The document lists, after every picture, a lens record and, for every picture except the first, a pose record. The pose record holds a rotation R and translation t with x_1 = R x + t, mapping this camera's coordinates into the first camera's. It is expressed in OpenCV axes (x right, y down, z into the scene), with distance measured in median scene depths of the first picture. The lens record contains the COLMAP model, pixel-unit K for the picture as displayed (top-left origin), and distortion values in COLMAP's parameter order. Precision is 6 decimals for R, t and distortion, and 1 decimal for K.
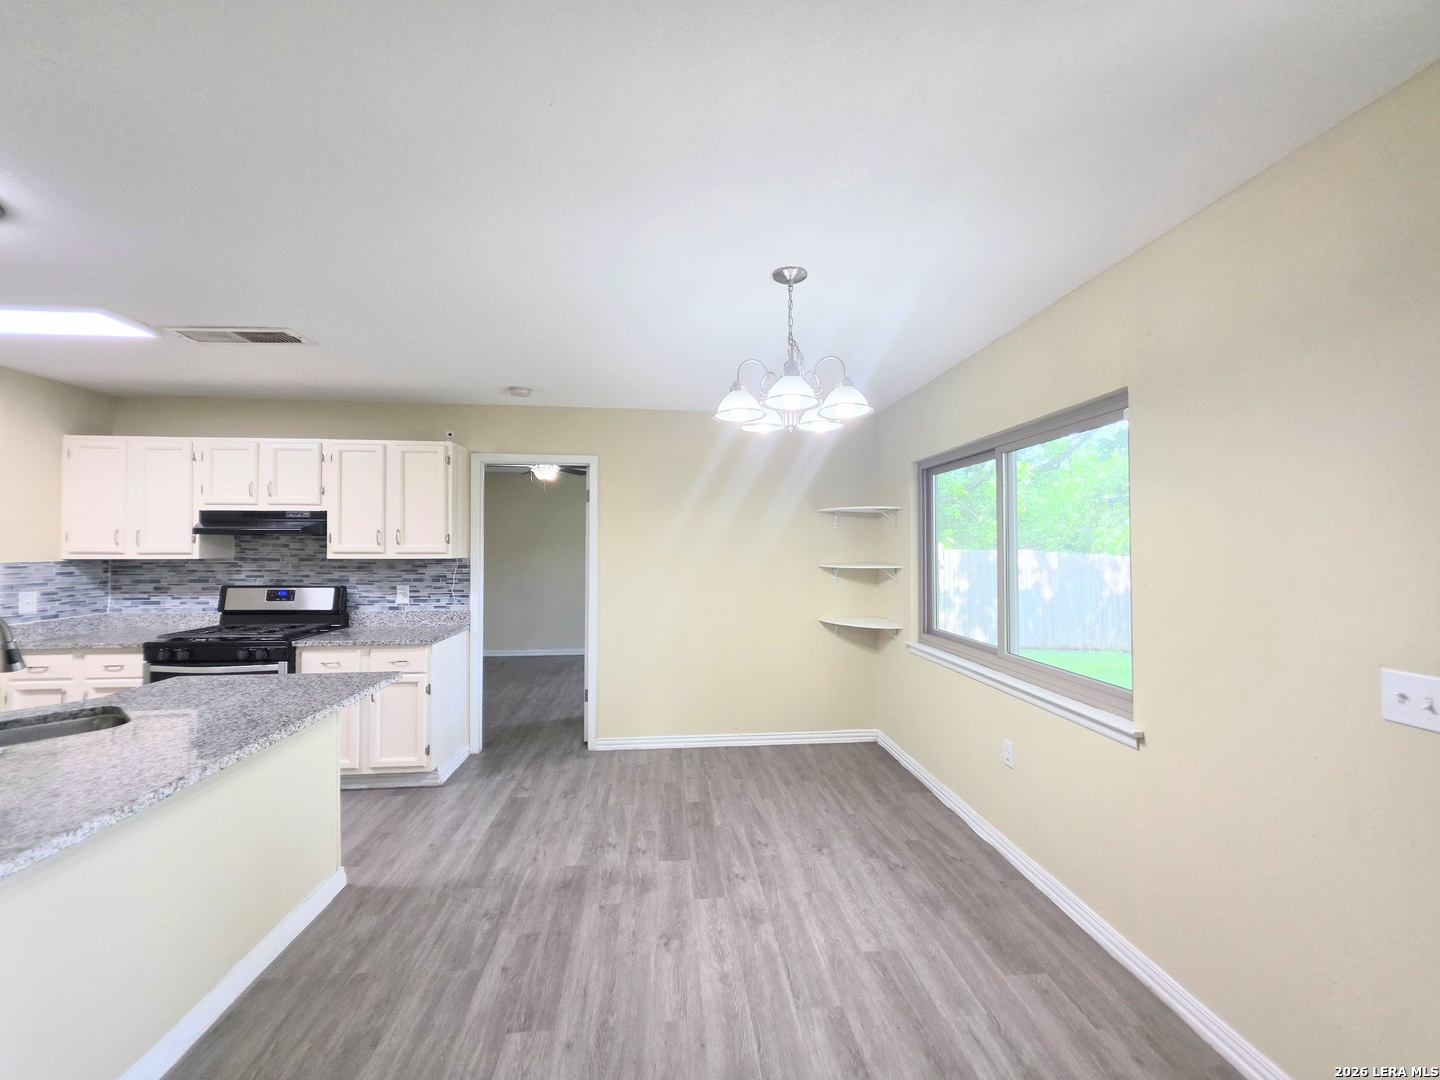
lens RADIAL K [[580.4, 0, 722.5], [0, 580.4, 535.6], [0, 0, 1]] dist [-0.003526, 0.000696]
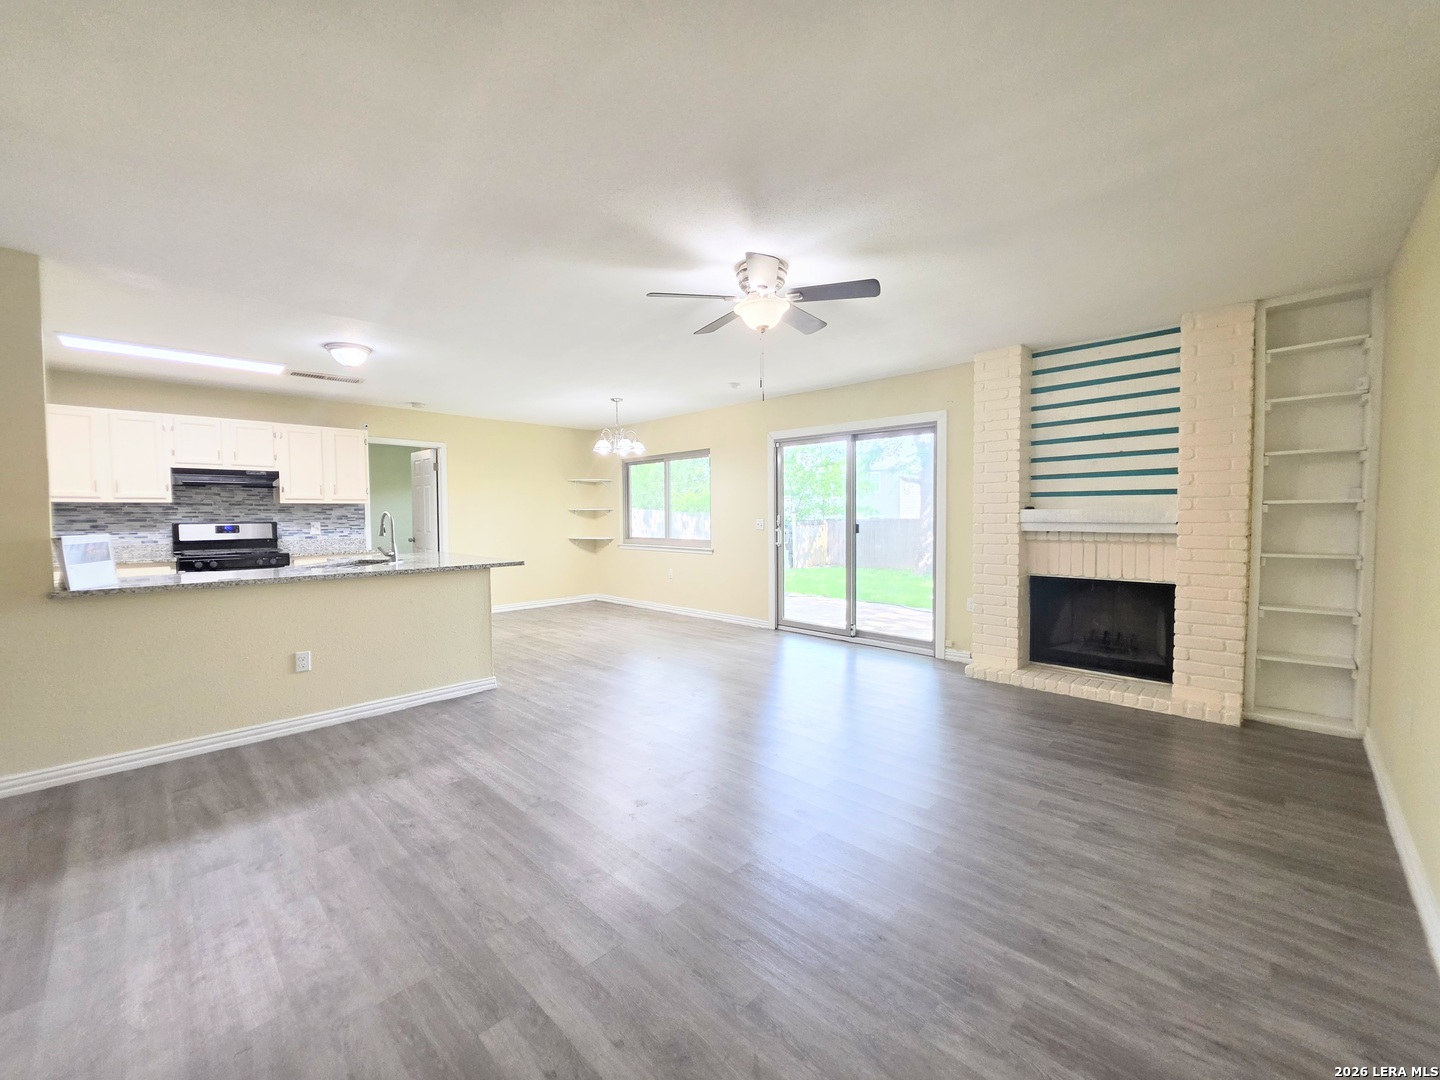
lens RADIAL K [[580.4, 0, 730.9], [0, 580.4, 535.9], [0, 0, 1]] dist [-0.003526, 0.000696]
pose [[0.759112, -0.033655, 0.650090, -0.750647], [-0.004123, 0.998394, 0.056501, 0.034258], [-0.650947, -0.045571, 0.757754, -0.876745]]
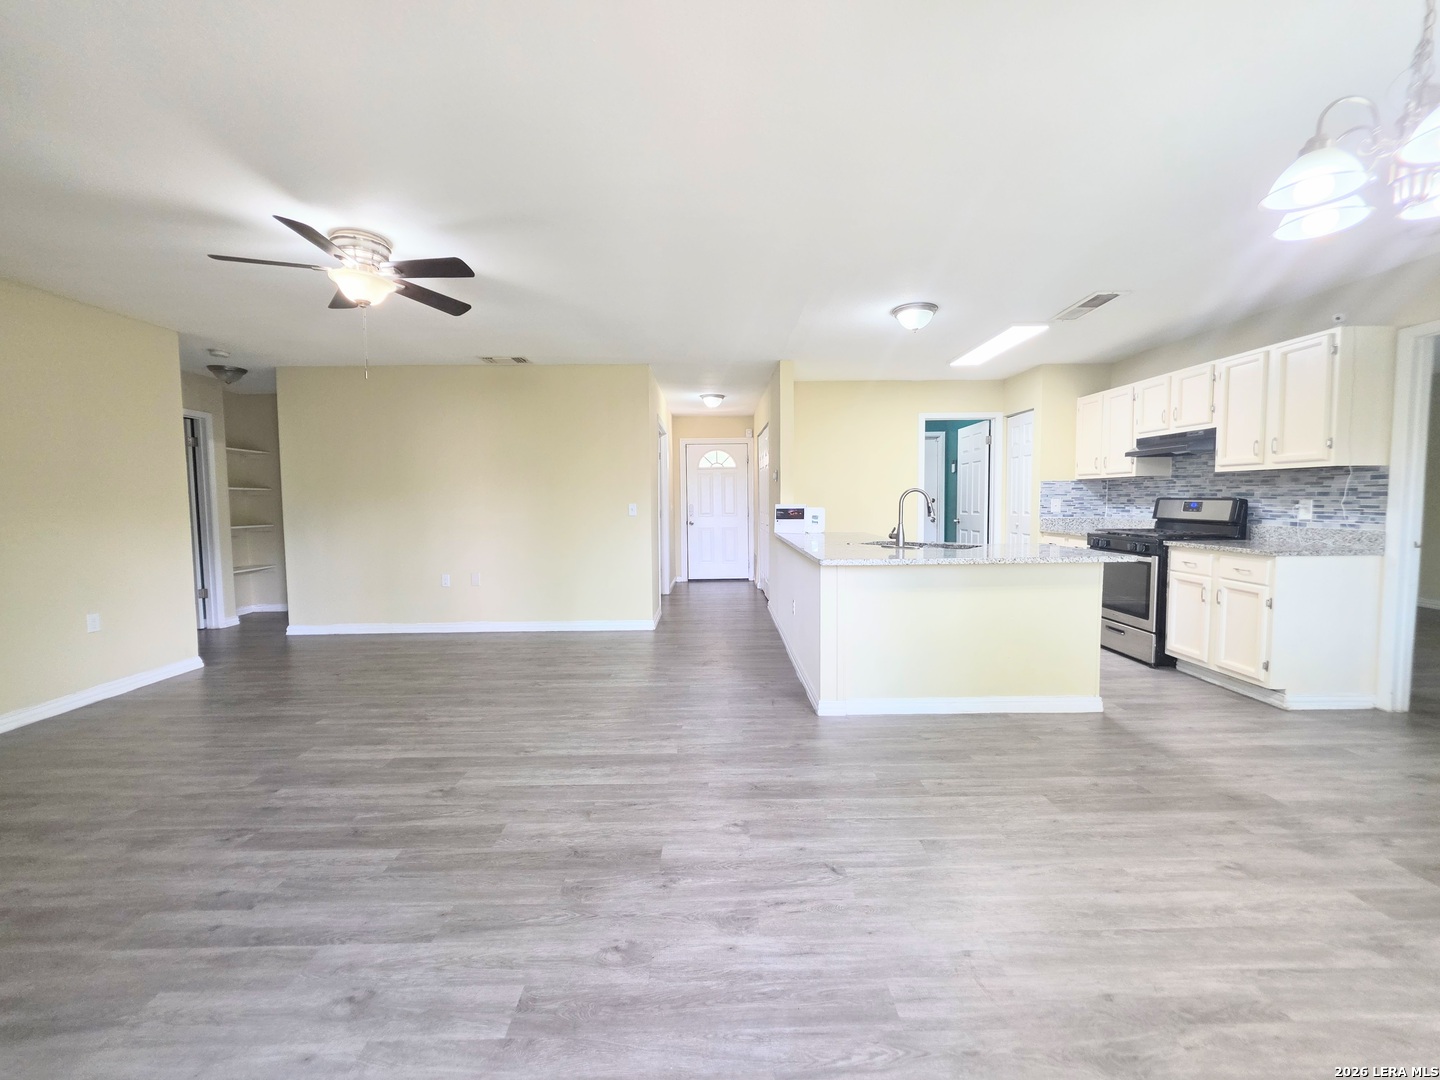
lens RADIAL K [[580.4, 0, 722.2], [0, 580.4, 538.9], [0, 0, 1]] dist [-0.003526, 0.000696]
pose [[-0.085881, 0.069727, -0.993862, 0.462840], [0.027421, 0.997336, 0.067601, 0.064110], [0.995928, -0.021447, -0.087564, 0.171775]]
